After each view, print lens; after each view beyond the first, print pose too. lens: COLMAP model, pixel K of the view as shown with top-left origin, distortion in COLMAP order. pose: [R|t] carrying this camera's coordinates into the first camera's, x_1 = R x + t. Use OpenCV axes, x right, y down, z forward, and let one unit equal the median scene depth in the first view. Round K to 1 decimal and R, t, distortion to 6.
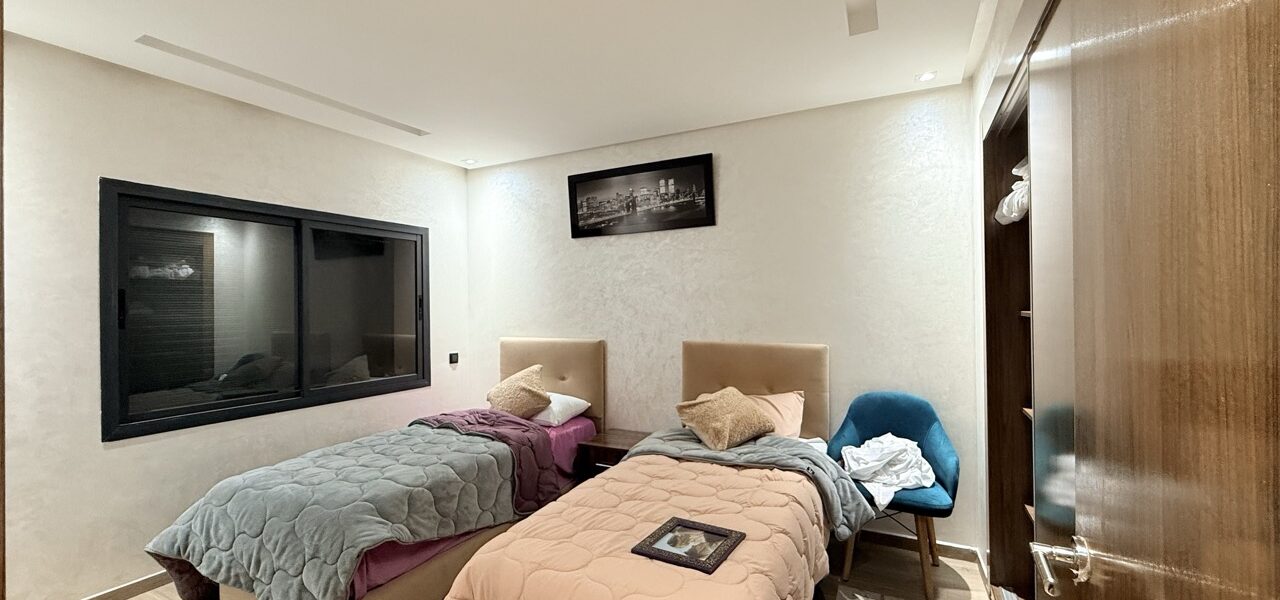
lens RADIAL K [[514.8, 0, 635.4], [0, 514.8, 301.7], [0, 0, 1]] dist [0.000038, 0.000548]
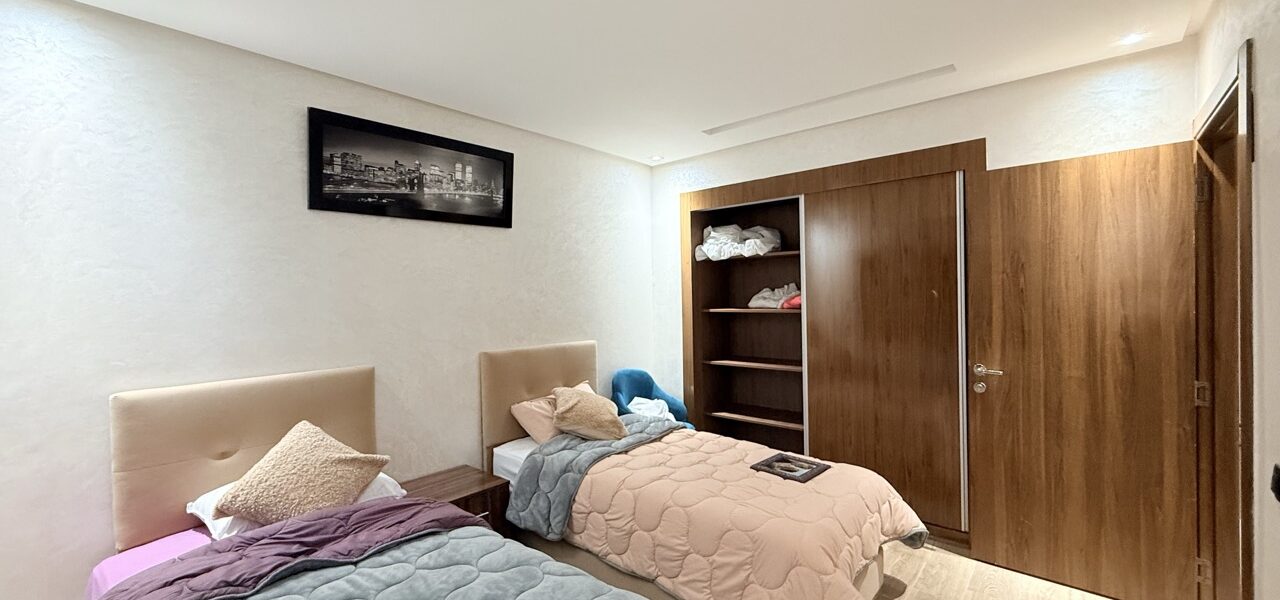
lens RADIAL K [[514.8, 0, 639.2], [0, 514.8, 299.1], [0, 0, 1]] dist [0.000038, 0.000548]
pose [[0.225406, -0.003985, 0.974257, -0.696406], [0.007375, 0.999970, 0.002384, -0.014574], [-0.974237, 0.006648, 0.225429, 0.519479]]
